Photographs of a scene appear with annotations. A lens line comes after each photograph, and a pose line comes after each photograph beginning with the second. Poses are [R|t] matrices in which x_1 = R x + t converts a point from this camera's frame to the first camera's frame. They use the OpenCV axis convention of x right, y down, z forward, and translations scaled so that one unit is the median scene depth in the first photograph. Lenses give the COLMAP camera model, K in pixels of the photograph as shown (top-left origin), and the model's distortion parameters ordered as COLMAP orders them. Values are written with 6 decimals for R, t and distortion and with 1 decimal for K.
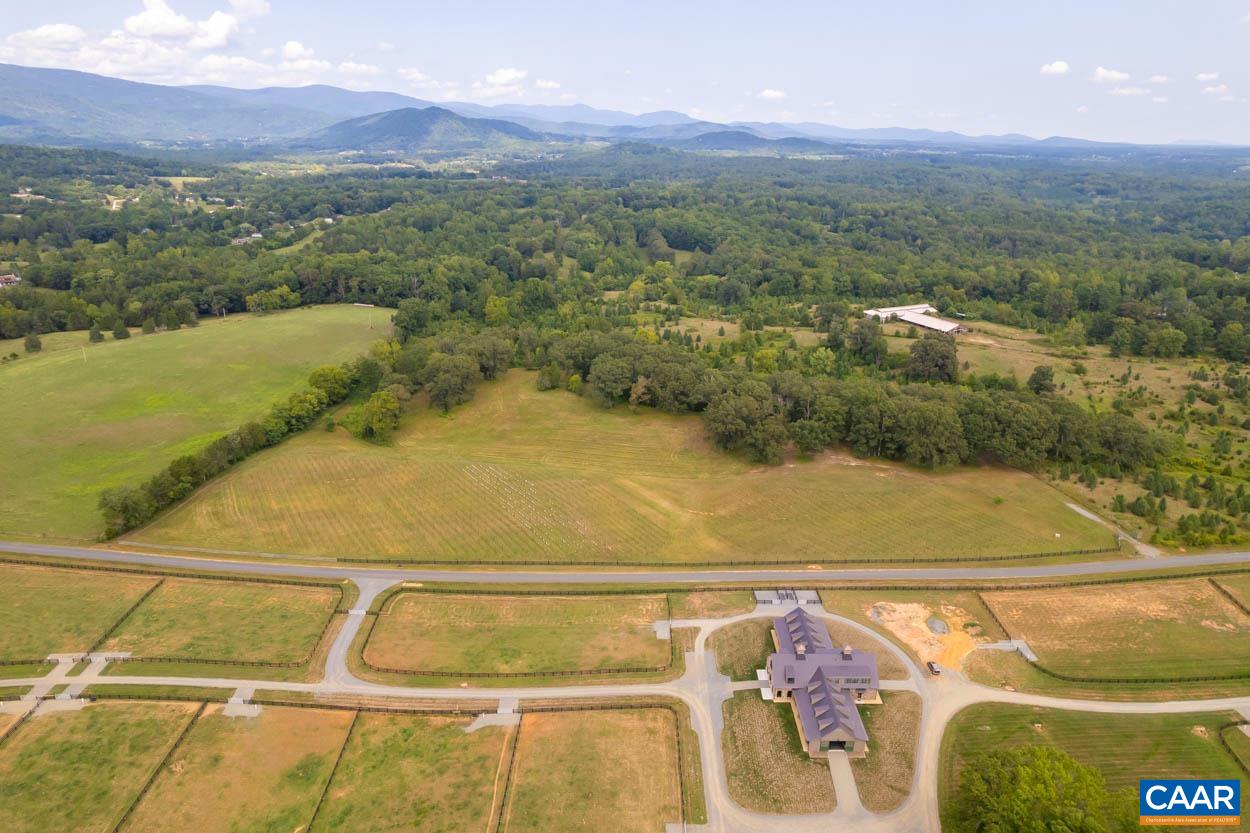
lens RADIAL K [[800.1, 0, 627.1], [0, 800.1, 418.2], [0, 0, 1]] dist [-0.078577, 0.073063]
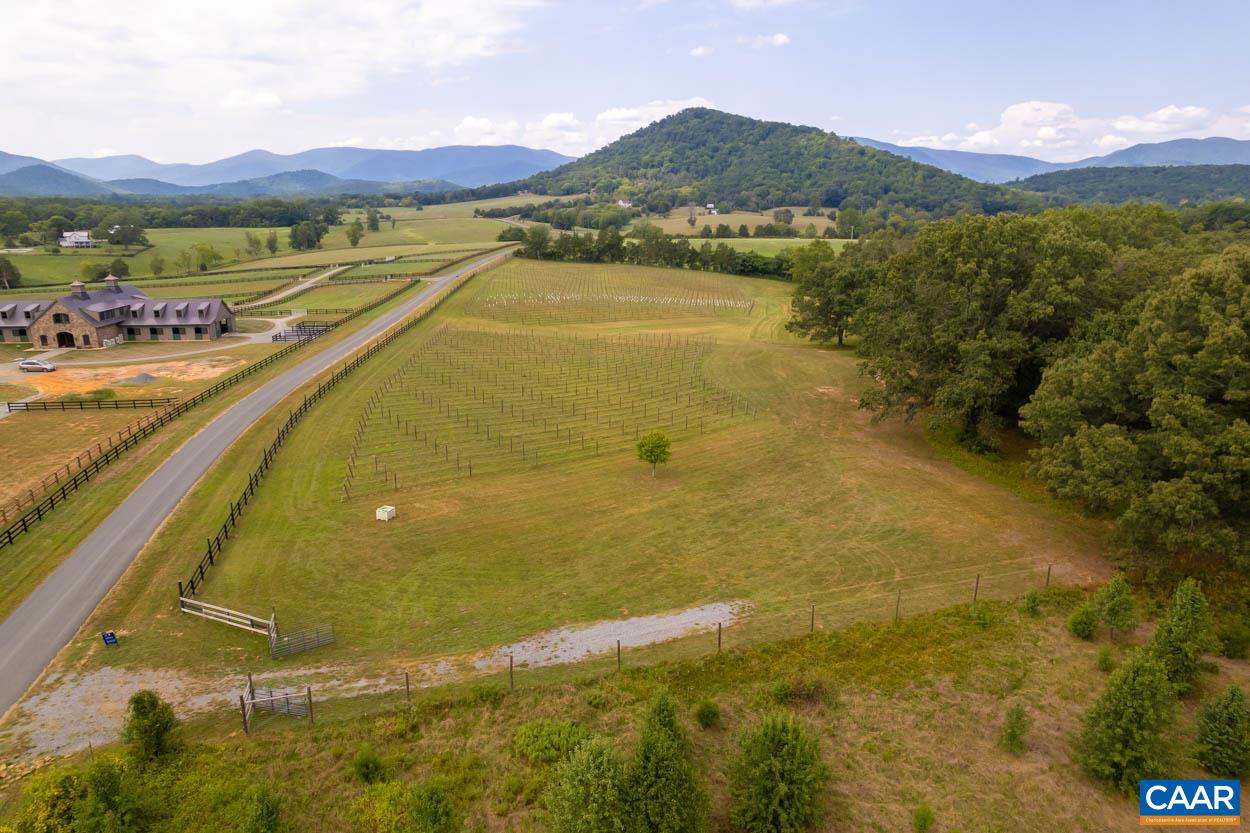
lens RADIAL K [[800.1, 0, 627.1], [0, 800.1, 418.2], [0, 0, 1]] dist [-0.078577, 0.073063]
pose [[0.080019, 0.258368, -0.962727, 0.564632], [-0.340343, 0.914864, 0.217234, 0.029973], [0.936890, 0.310275, 0.161141, 0.732548]]
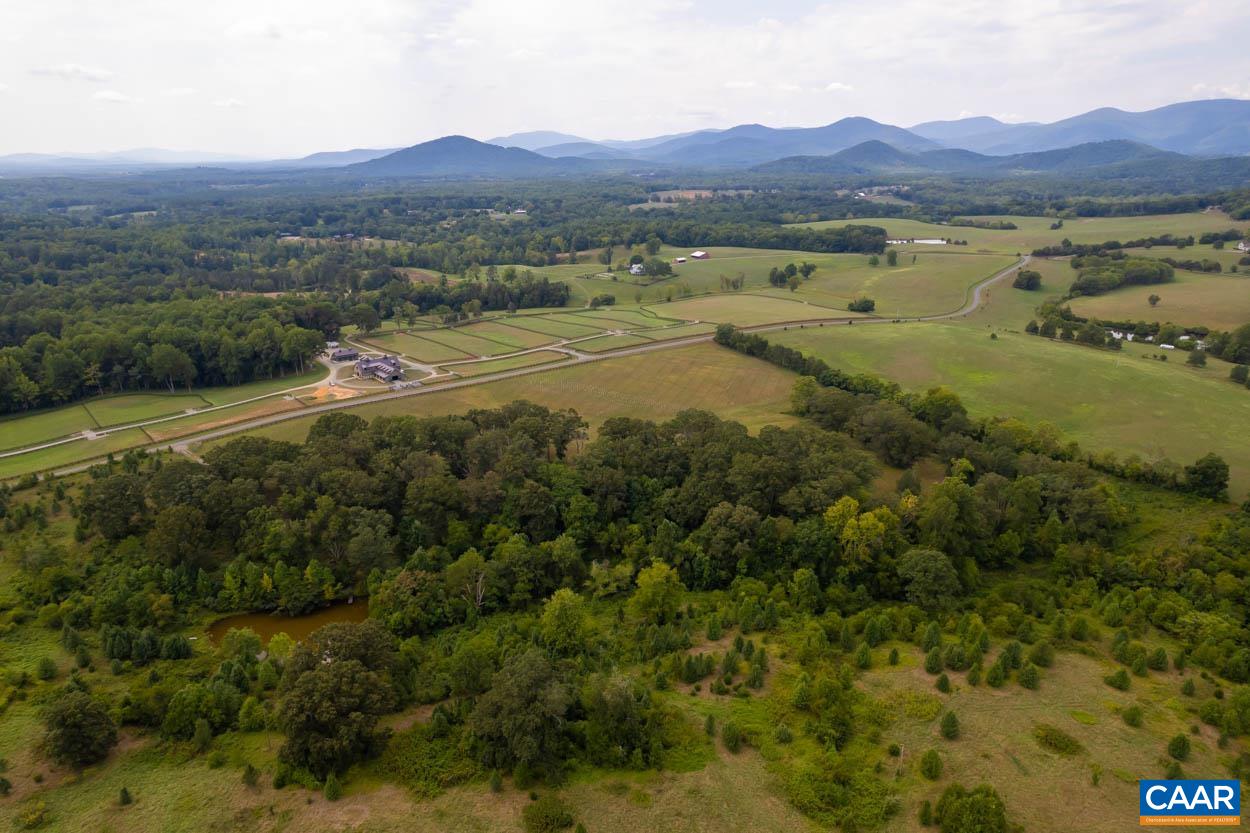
lens RADIAL K [[800.1, 0, 627.1], [0, 800.1, 418.2], [0, 0, 1]] dist [-0.078577, 0.073063]
pose [[-0.771116, 0.196118, -0.605737, 0.616271], [-0.220727, 0.810035, 0.543253, -0.561842], [0.597210, 0.552613, -0.581343, 1.567102]]
